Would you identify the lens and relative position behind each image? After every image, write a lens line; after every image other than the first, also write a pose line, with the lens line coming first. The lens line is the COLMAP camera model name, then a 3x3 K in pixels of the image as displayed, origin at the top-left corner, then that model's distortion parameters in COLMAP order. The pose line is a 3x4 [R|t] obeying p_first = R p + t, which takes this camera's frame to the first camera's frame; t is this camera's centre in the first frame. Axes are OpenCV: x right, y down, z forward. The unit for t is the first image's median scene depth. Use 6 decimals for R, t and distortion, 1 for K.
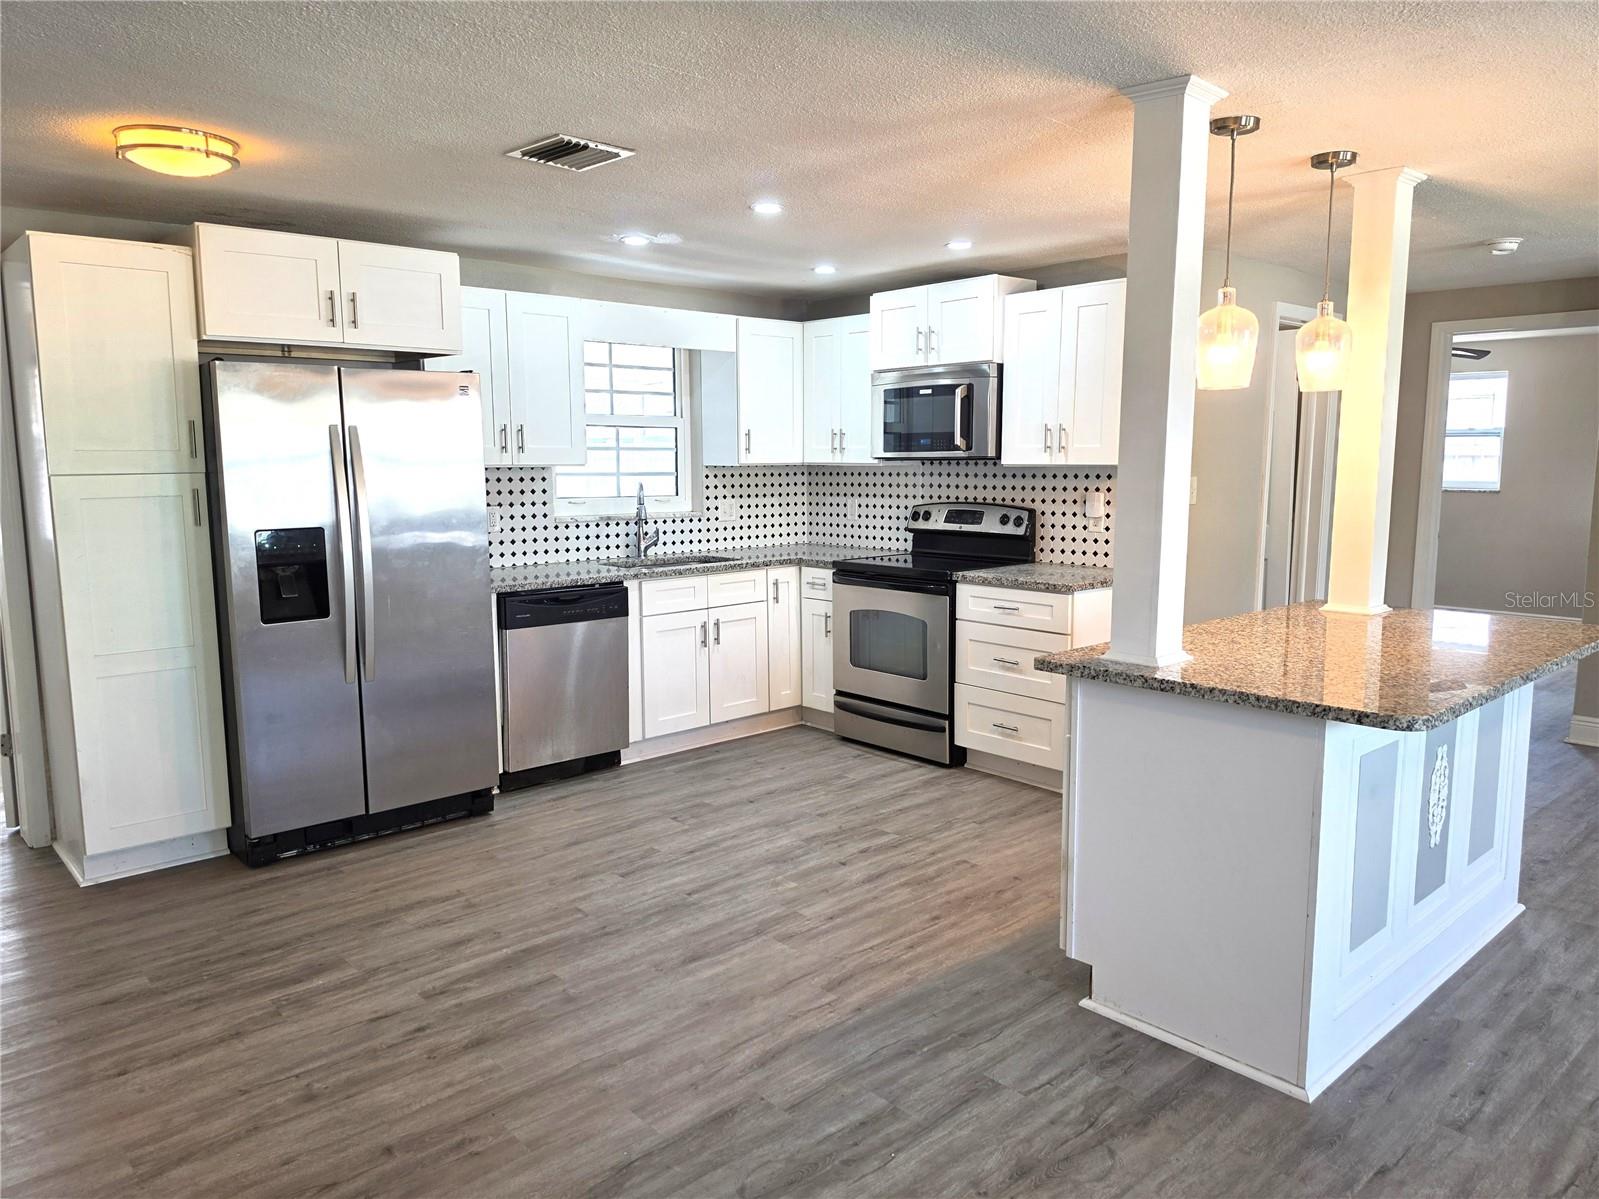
lens RADIAL K [[1097.0, 0, 799.5], [0, 1097.0, 599.5], [0, 0, 1]] dist [0.093561, -0.132451]
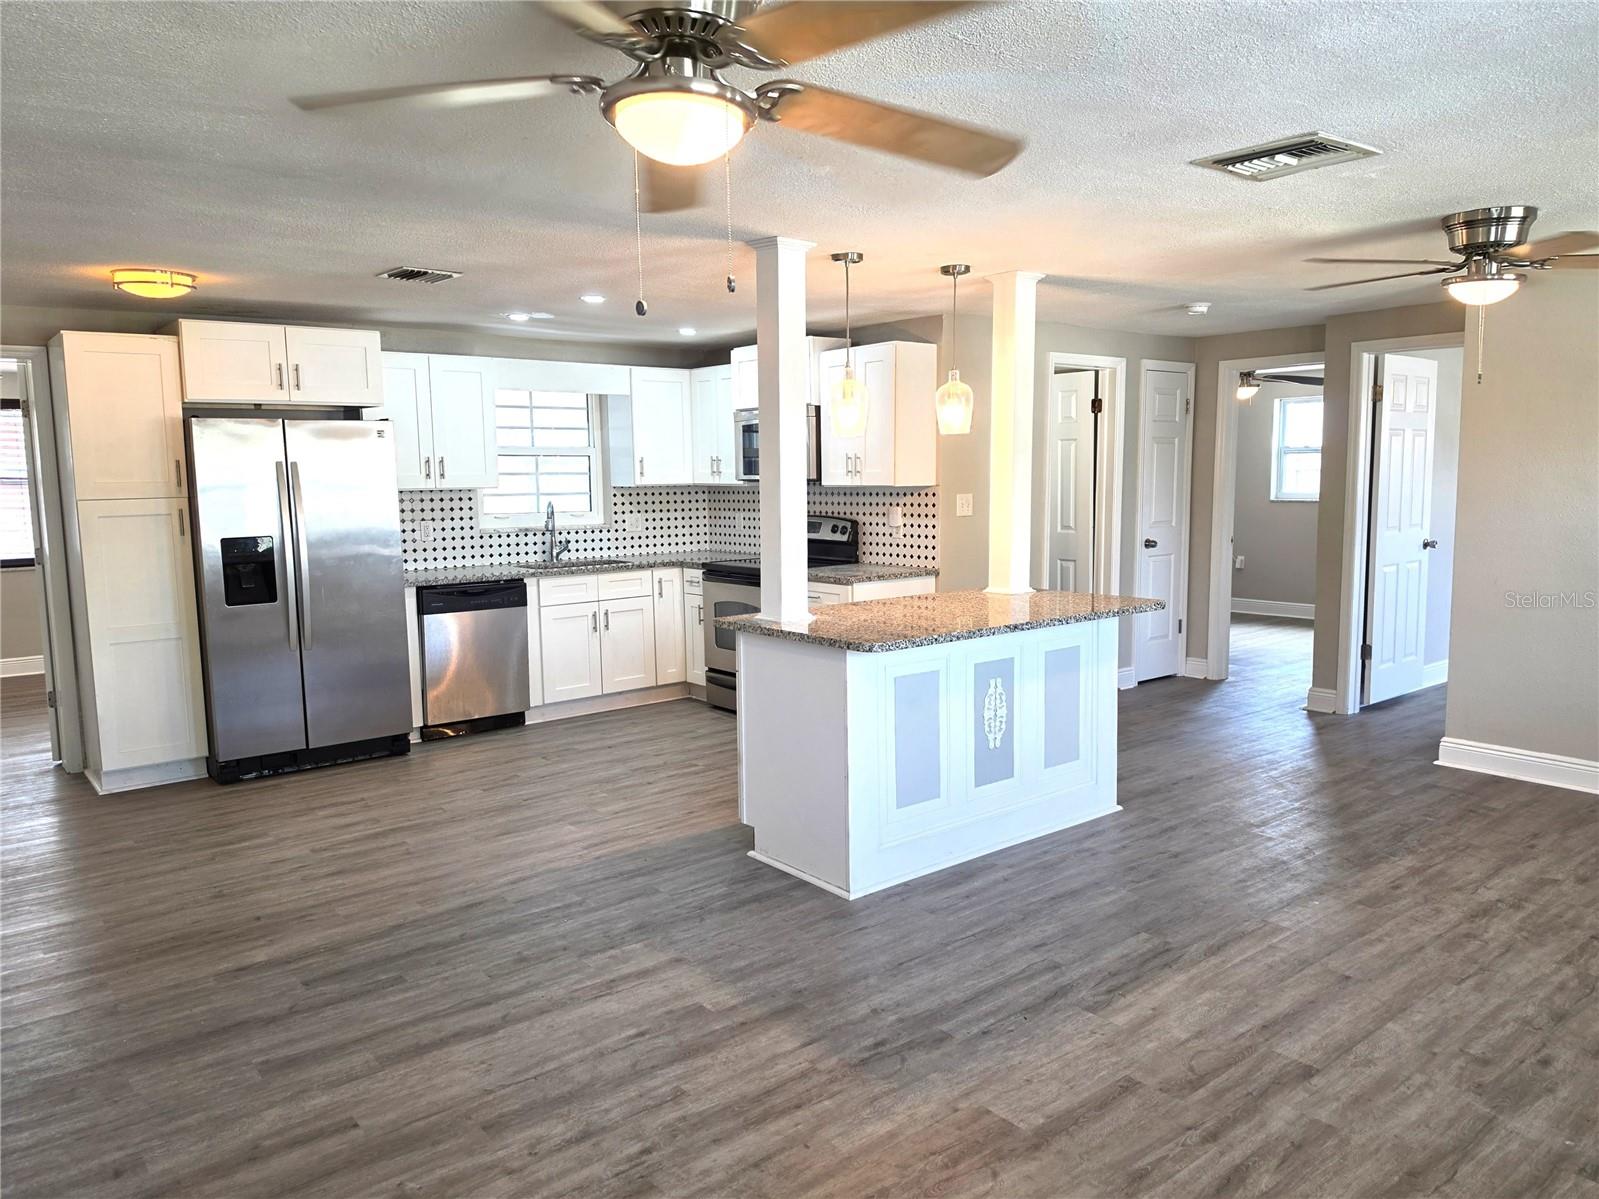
lens RADIAL K [[1116.8, 0, 806.7], [0, 1116.8, 602.5], [0, 0, 1]] dist [0.125874, -0.203080]
pose [[0.998361, -0.003936, -0.057087, 0.235234], [0.003219, 0.999915, -0.012660, 0.027923], [0.057132, 0.012456, 0.998289, -0.274268]]
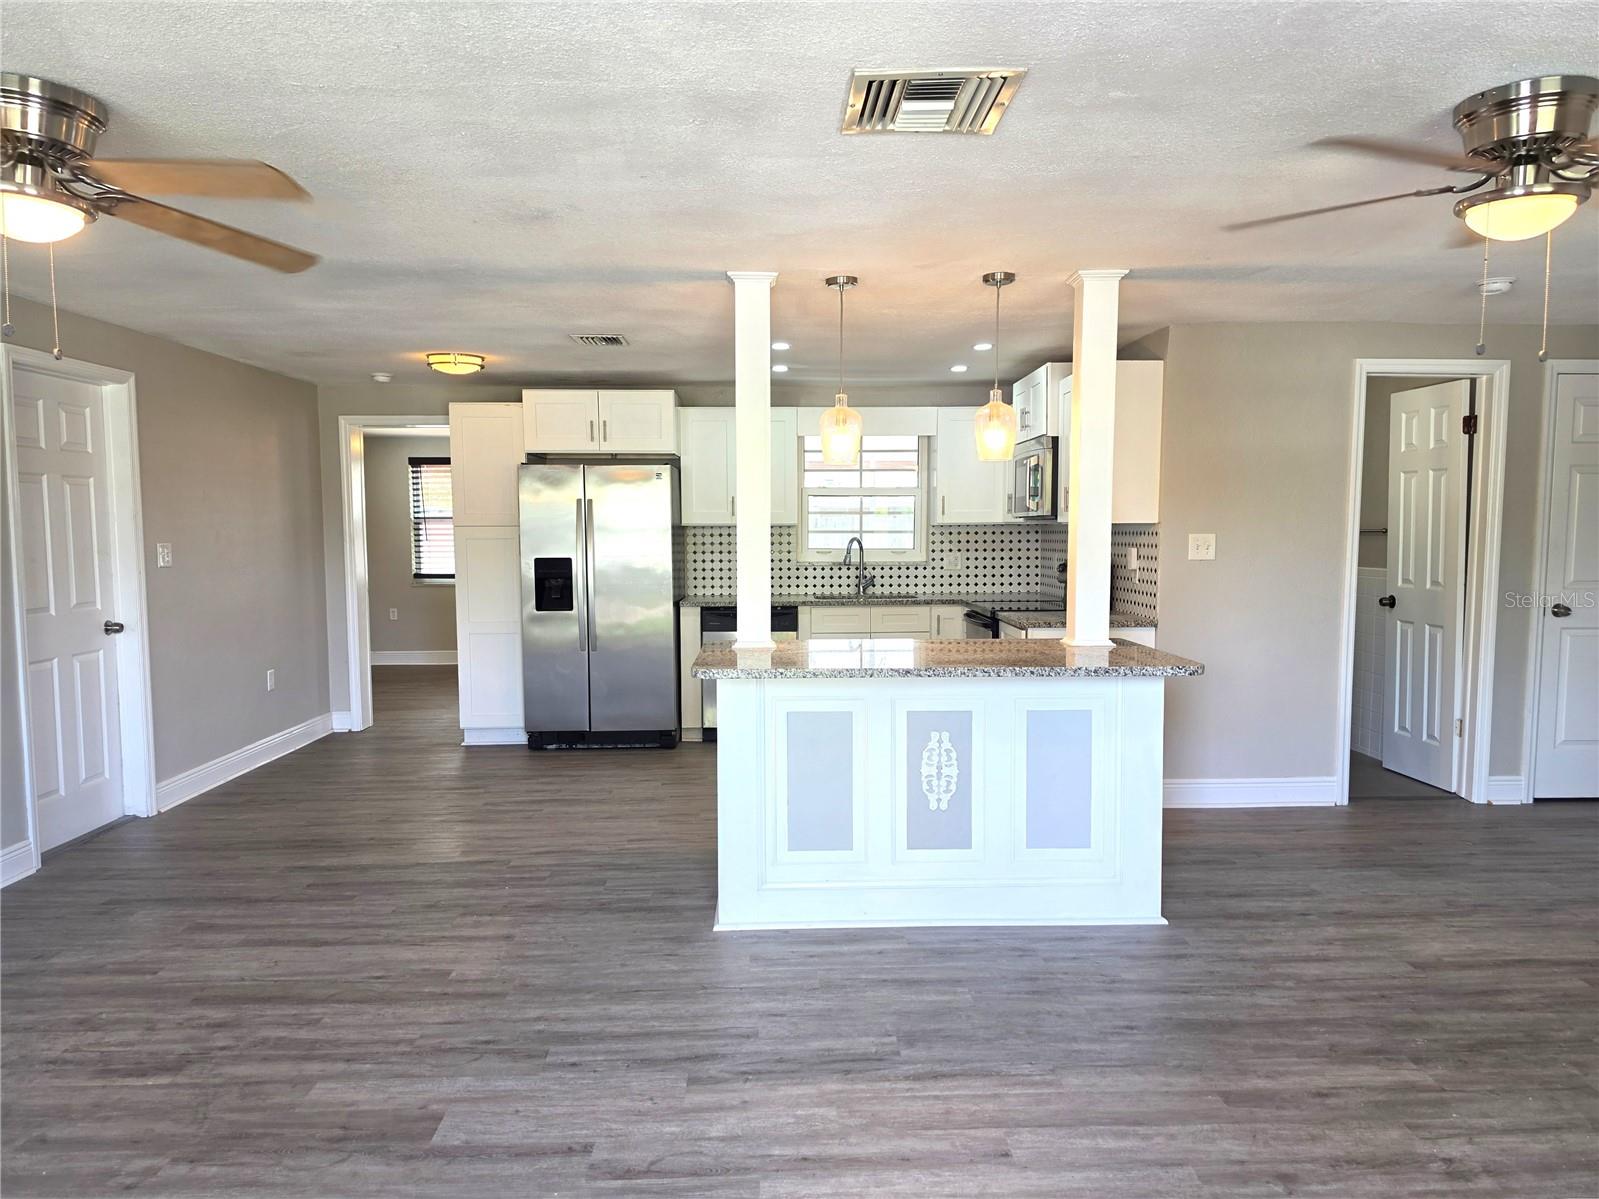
lens RADIAL K [[1095.9, 0, 799.2], [0, 1095.9, 620.6], [0, 0, 1]] dist [0.121609, -0.187161]
pose [[0.759065, 0.055560, -0.648640, 0.725264], [-0.083890, 0.996393, -0.012824, 0.018165], [0.645588, 0.064148, 0.760987, -0.051640]]
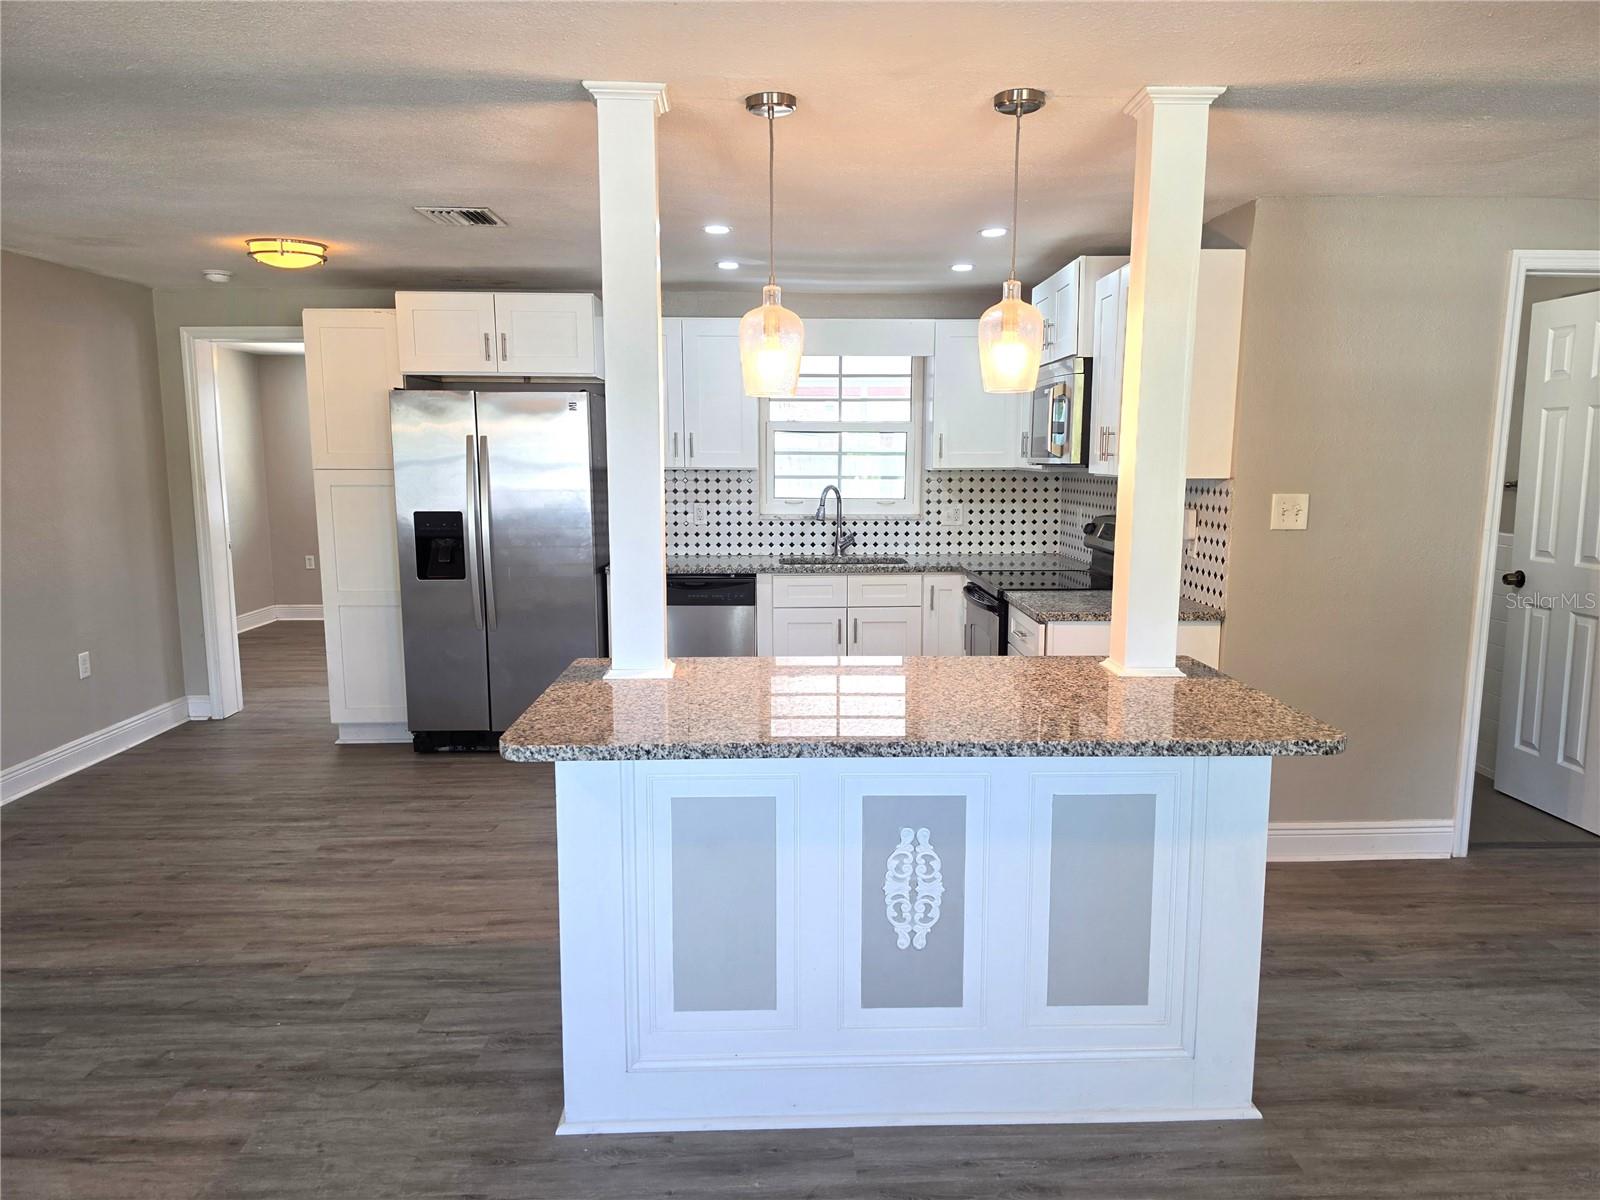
lens RADIAL K [[1096.4, 0, 810.5], [0, 1096.4, 624.5], [0, 0, 1]] dist [0.090478, -0.117713]
pose [[0.761563, 0.103787, -0.639726, 0.579042], [-0.088896, 0.994493, 0.055517, -0.031597], [0.641965, 0.014589, 0.766595, 0.186909]]
